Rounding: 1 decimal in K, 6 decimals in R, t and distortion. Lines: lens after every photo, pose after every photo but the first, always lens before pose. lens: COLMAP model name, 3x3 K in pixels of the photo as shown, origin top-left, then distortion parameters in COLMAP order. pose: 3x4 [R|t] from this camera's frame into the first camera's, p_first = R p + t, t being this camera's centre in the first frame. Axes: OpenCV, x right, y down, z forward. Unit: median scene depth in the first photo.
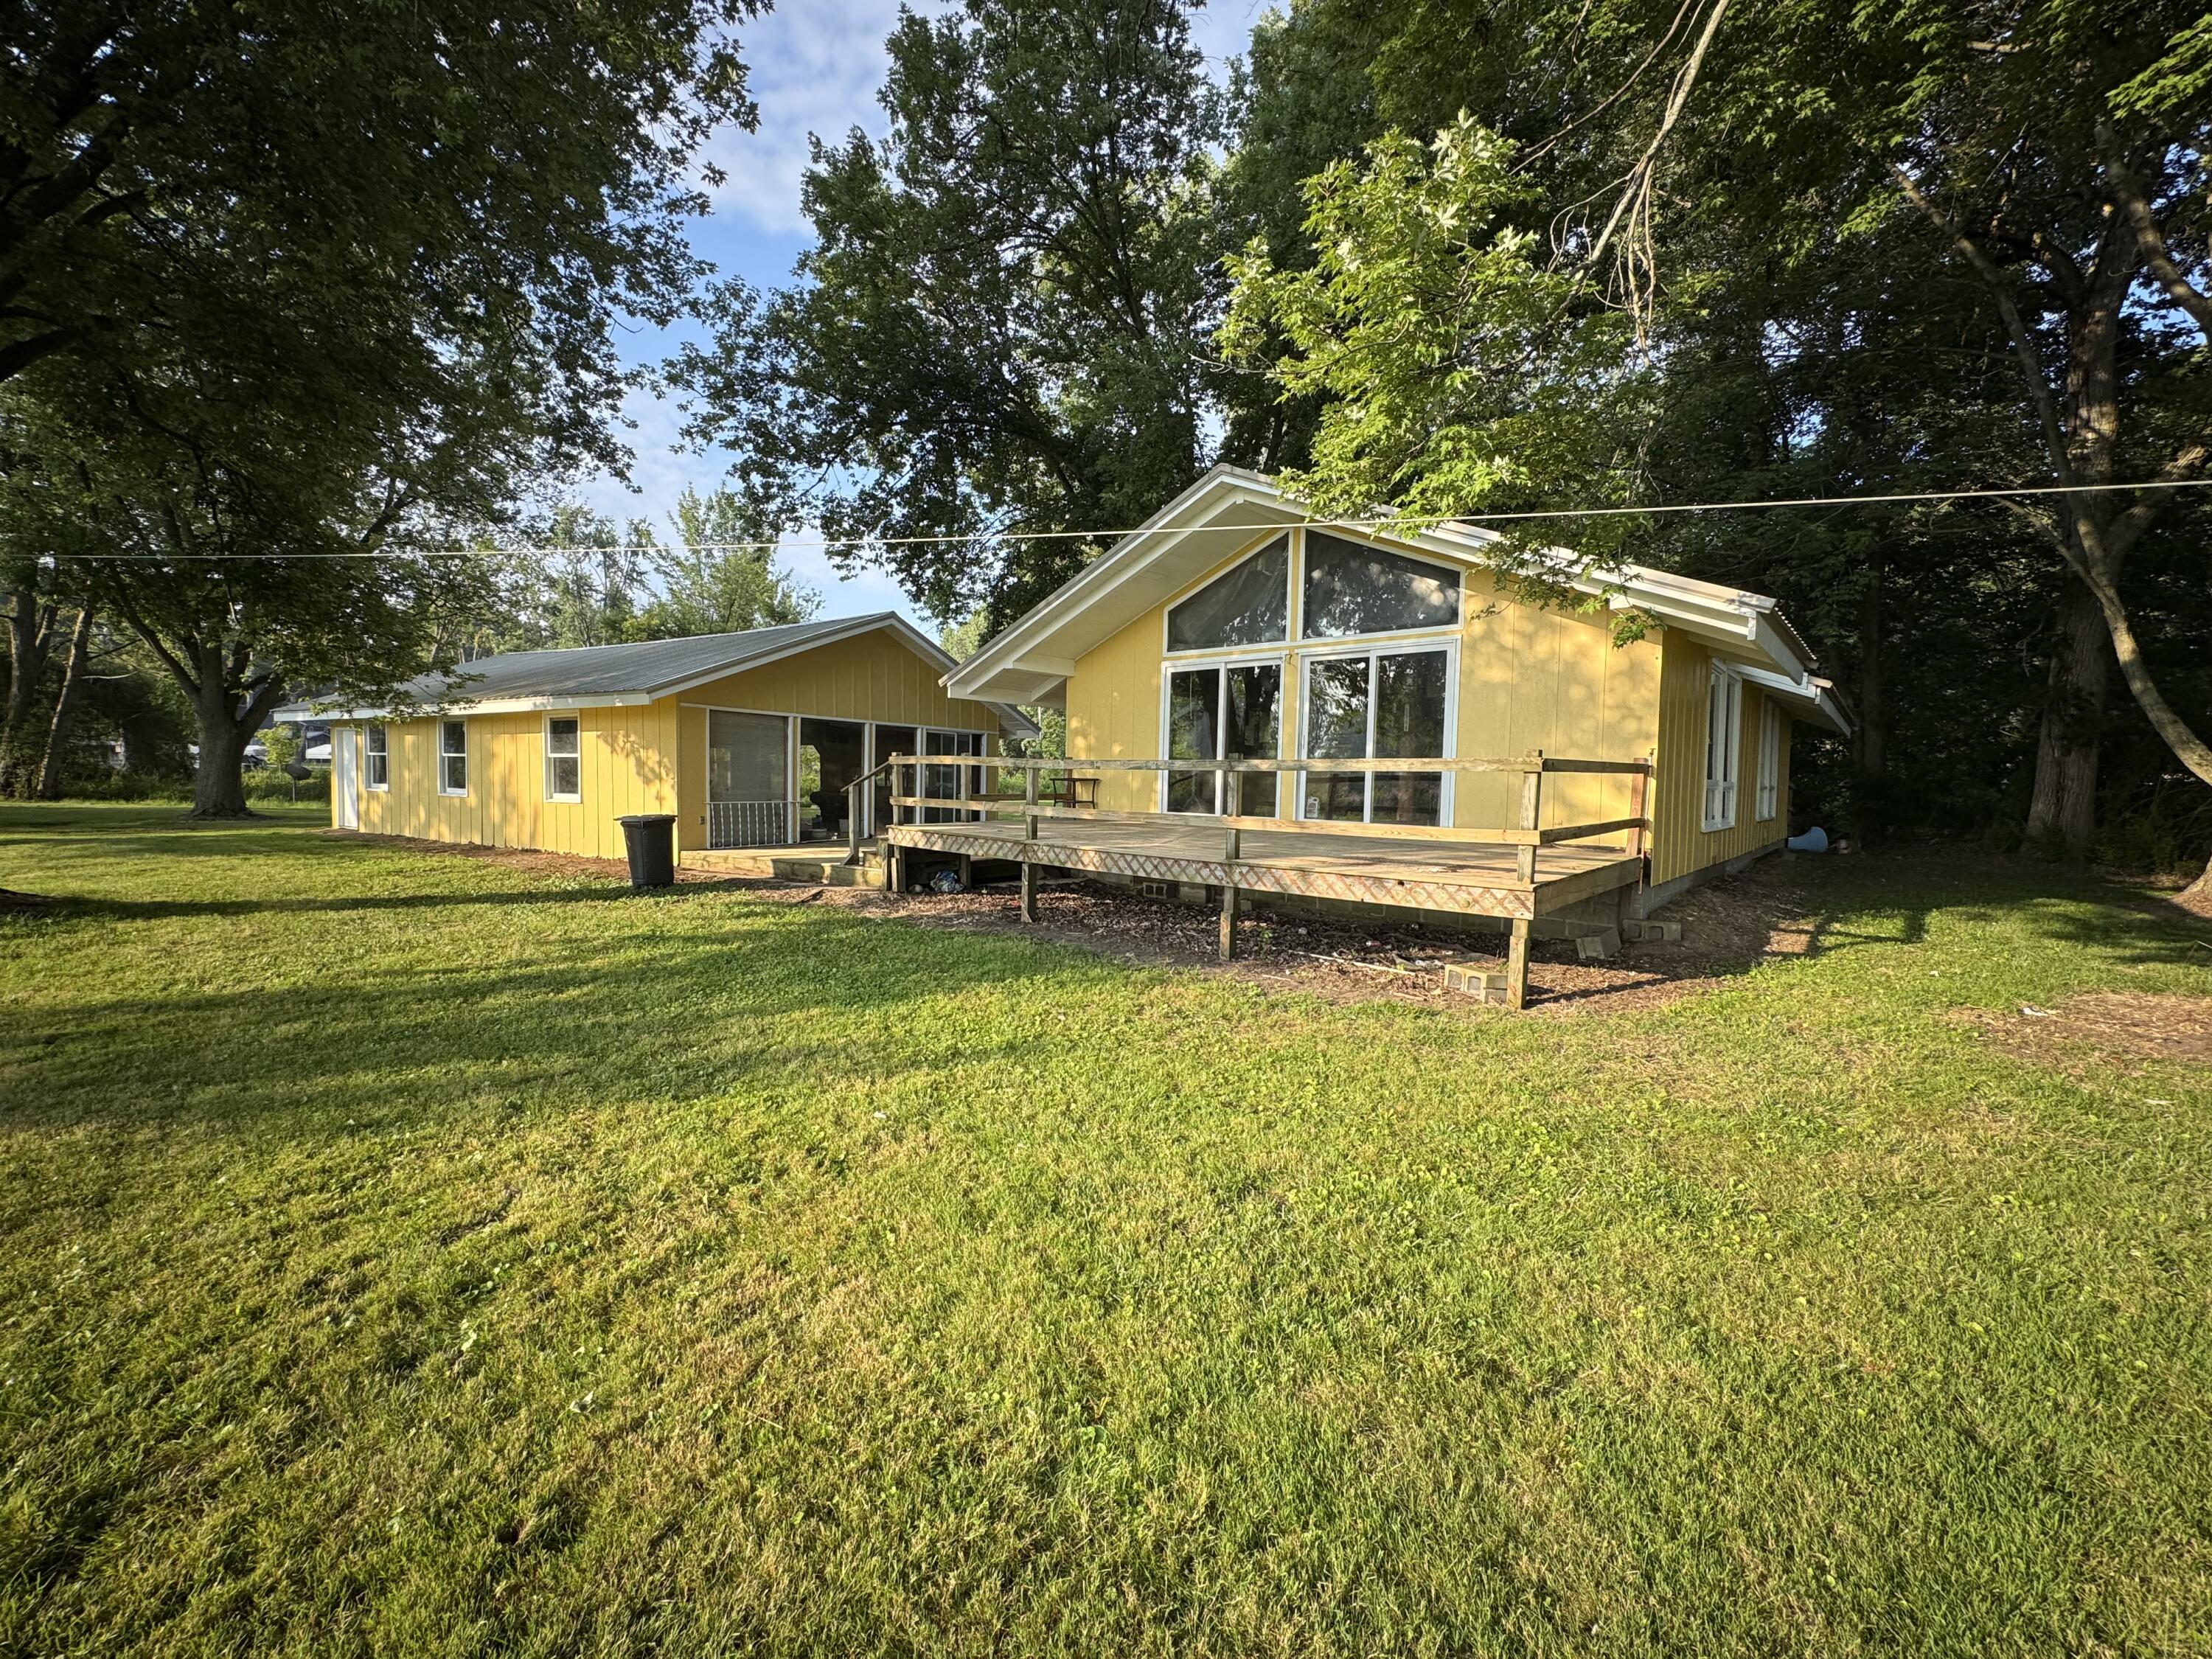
lens RADIAL K [[885.2, 0, 1105.9], [0, 885.2, 823.6], [0, 0, 1]] dist [-0.002292, 0.000740]
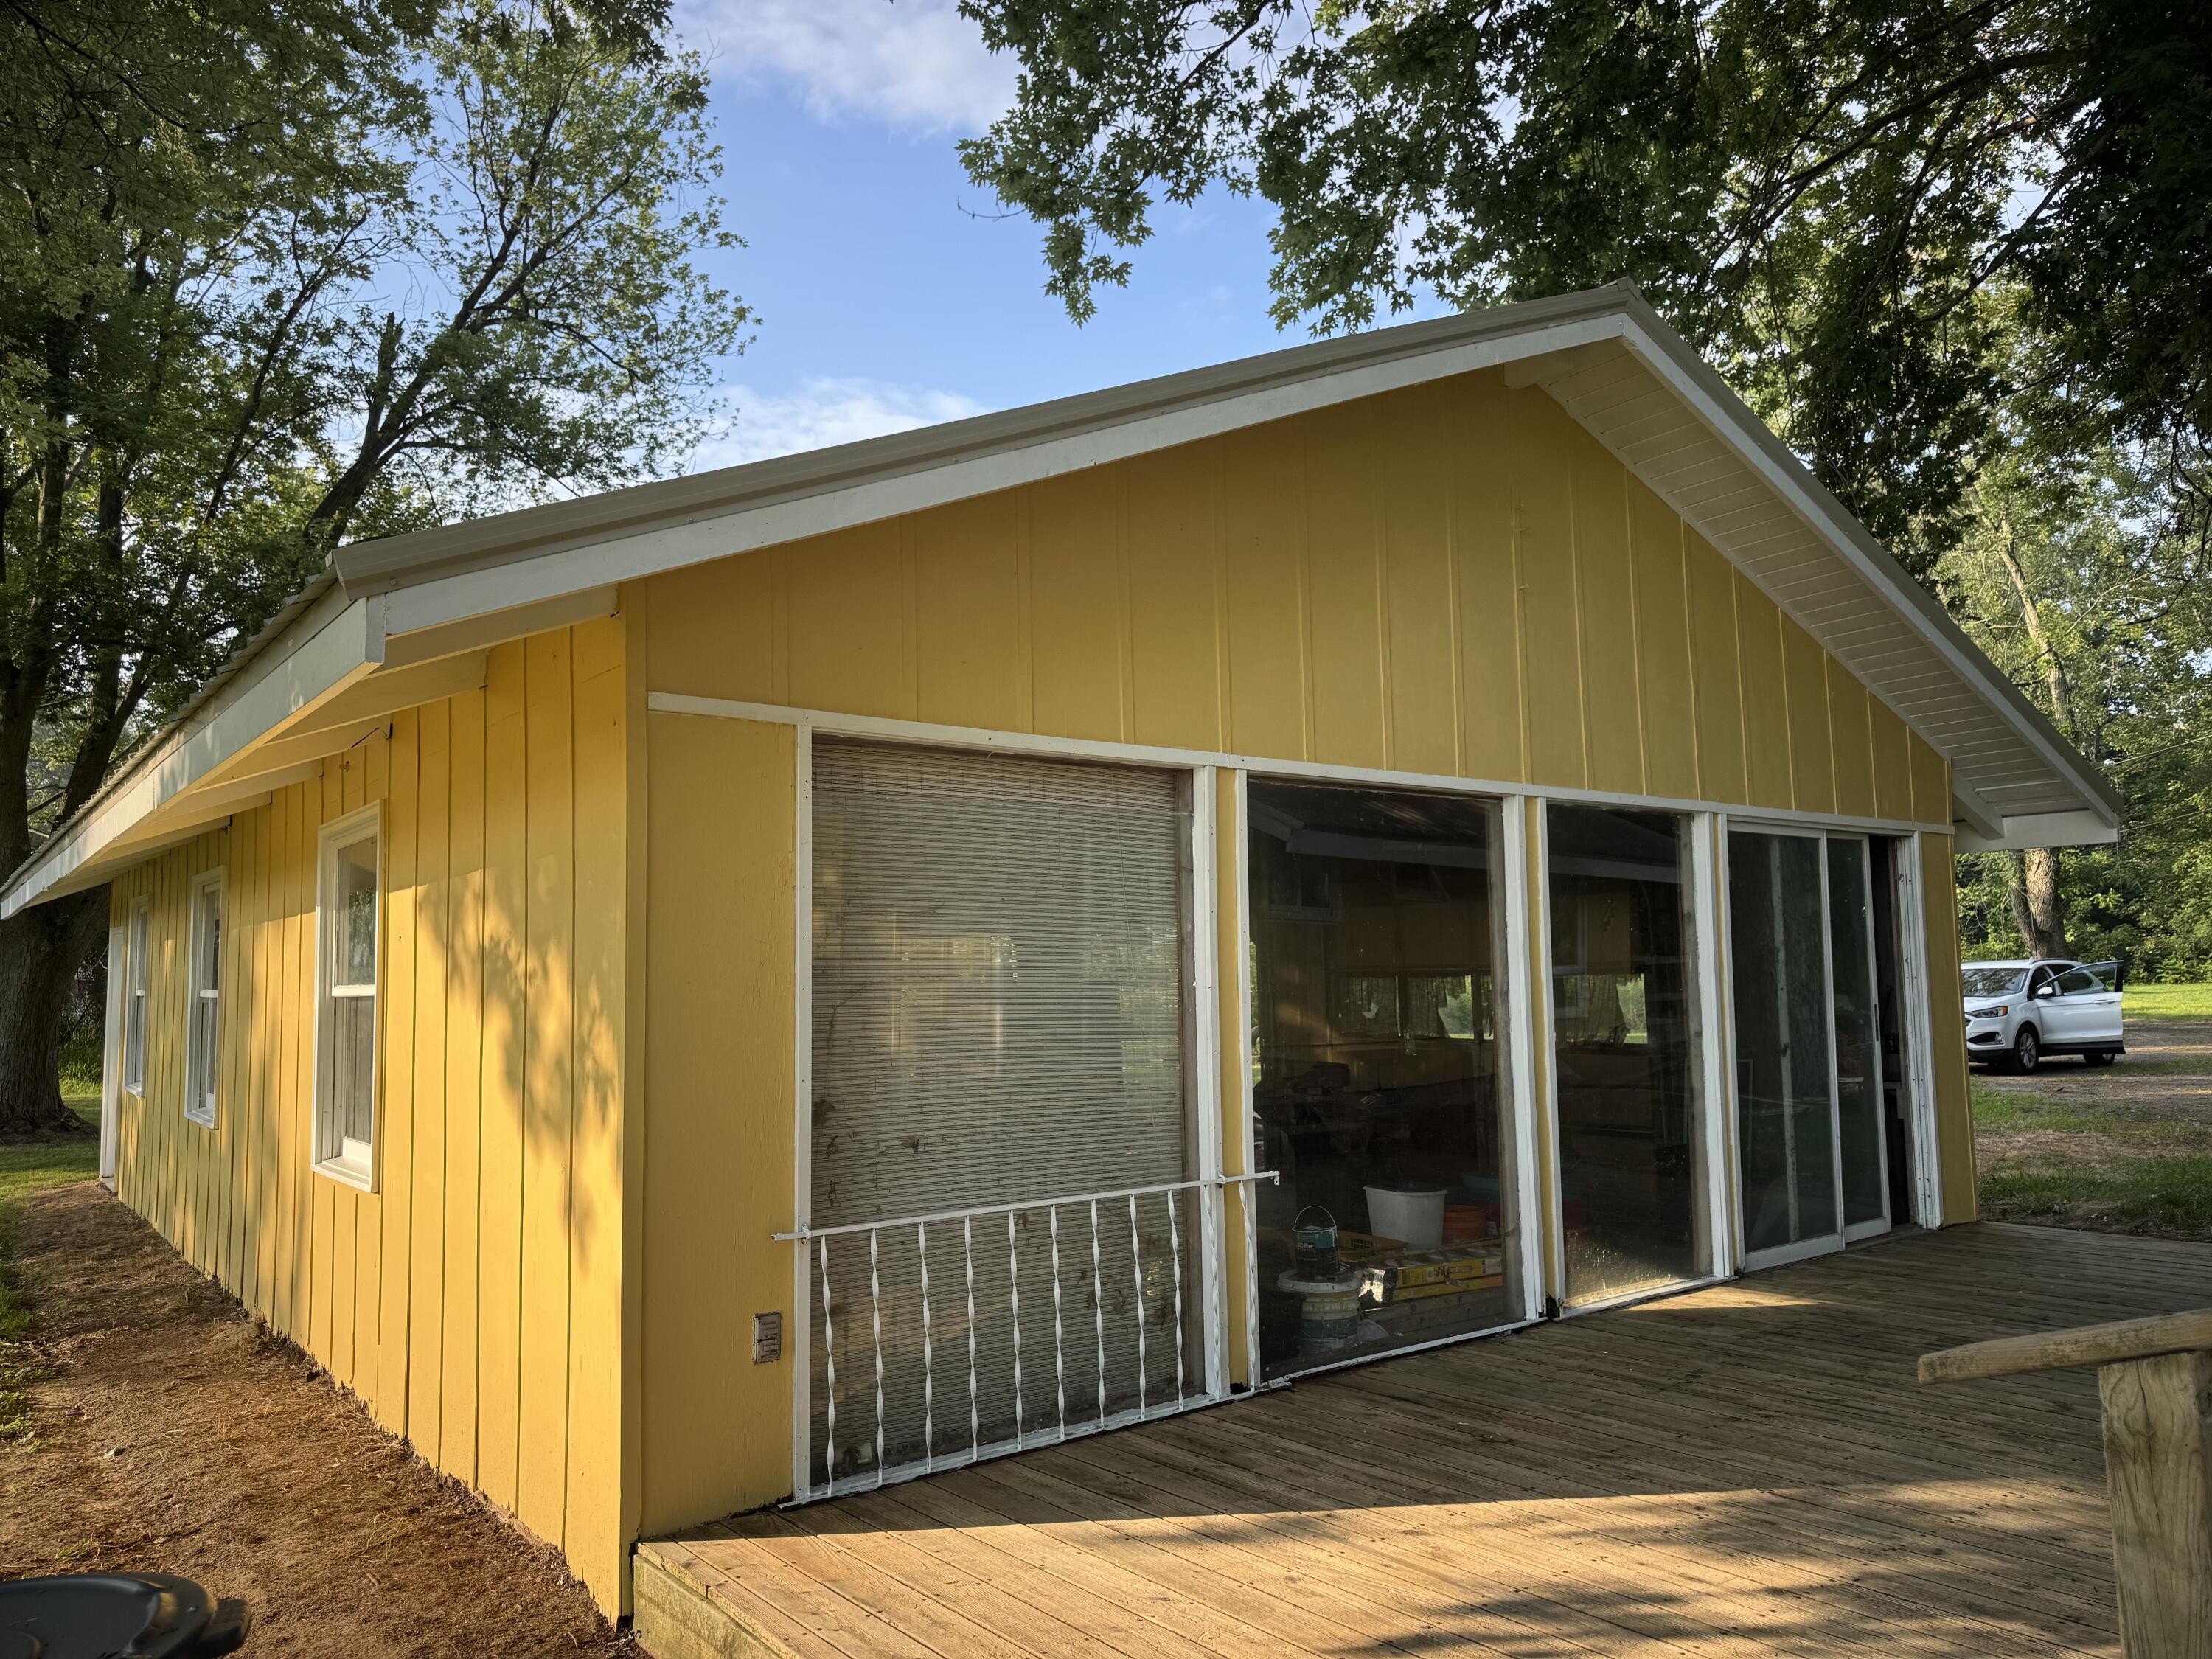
lens RADIAL K [[1565.6, 0, 1106.0], [0, 1565.6, 829.5], [0, 0, 1]] dist [0.000222, 0.000017]
pose [[0.929099, -0.070457, -0.363058, -0.195347], [0.020030, 0.989831, -0.140832, -0.044994], [0.369288, 0.123575, 0.921062, 0.522859]]
